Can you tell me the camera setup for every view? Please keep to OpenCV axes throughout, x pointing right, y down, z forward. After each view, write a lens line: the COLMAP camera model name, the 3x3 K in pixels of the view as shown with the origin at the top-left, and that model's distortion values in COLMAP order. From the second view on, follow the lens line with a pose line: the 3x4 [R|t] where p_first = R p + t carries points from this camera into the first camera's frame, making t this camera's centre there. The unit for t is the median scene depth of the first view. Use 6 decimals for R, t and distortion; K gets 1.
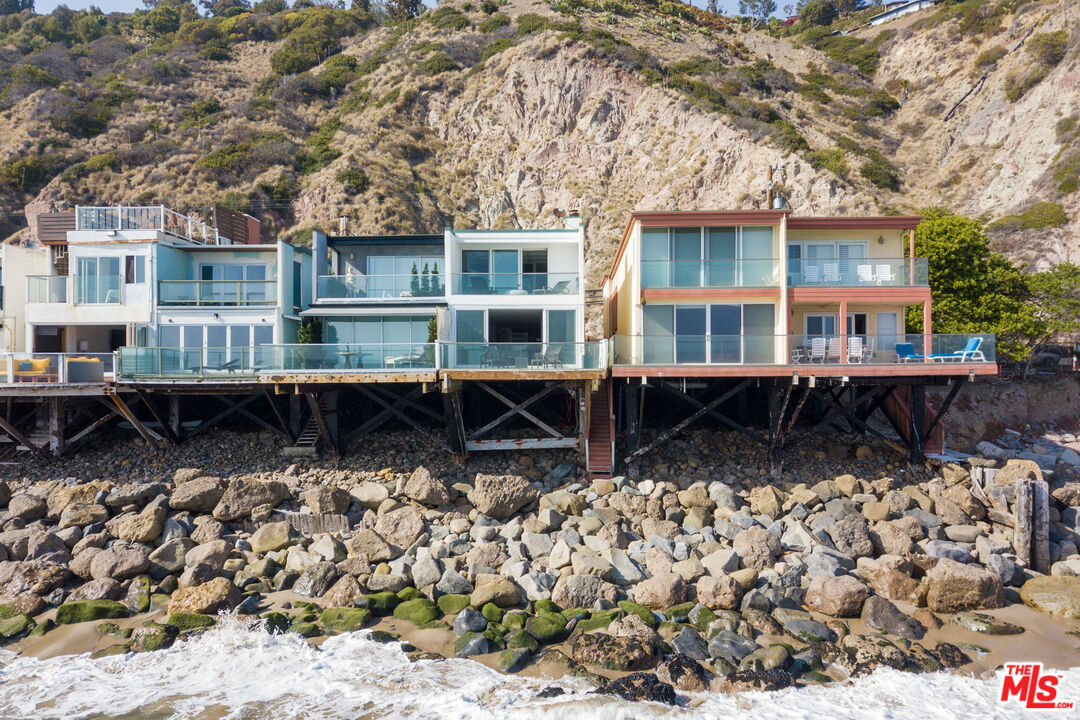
lens RADIAL K [[819.4, 0, 540.0], [0, 819.4, 360.0], [0, 0, 1]] dist [0.024131, -0.001509]
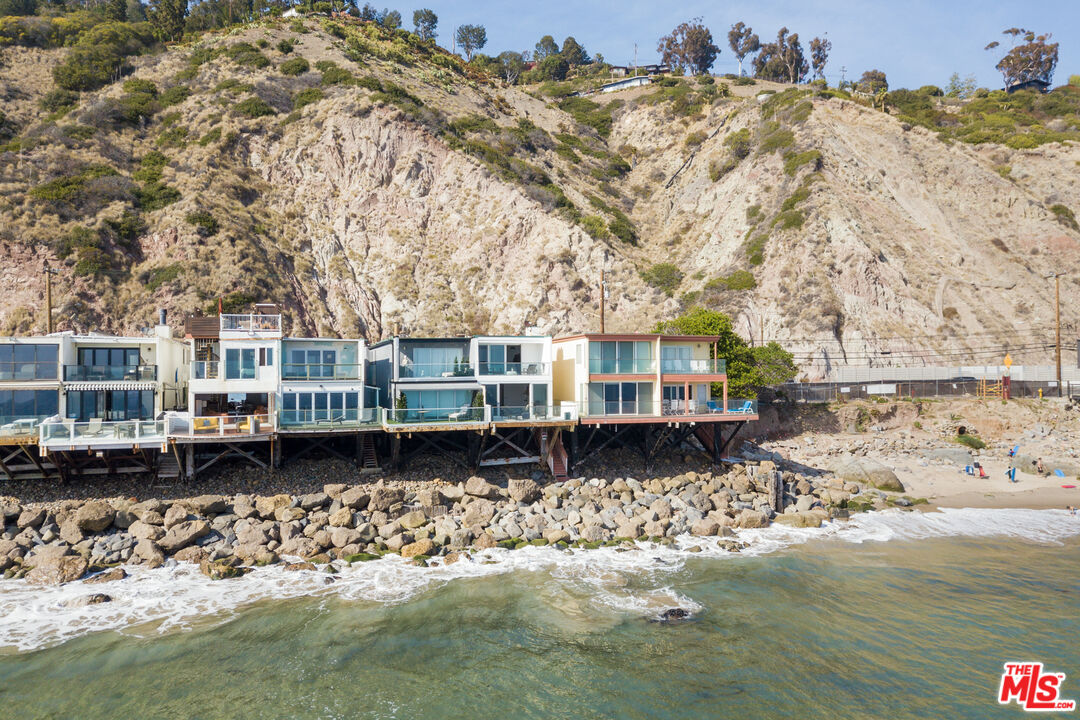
lens RADIAL K [[782.3, 0, 540.0], [0, 782.3, 360.0], [0, 0, 1]] dist [0.064895, -0.069093]
pose [[0.949331, 0.004060, 0.314253, -0.119800], [-0.001928, 0.999973, -0.007098, -0.024192], [-0.314273, 0.006132, 0.949313, -0.142776]]
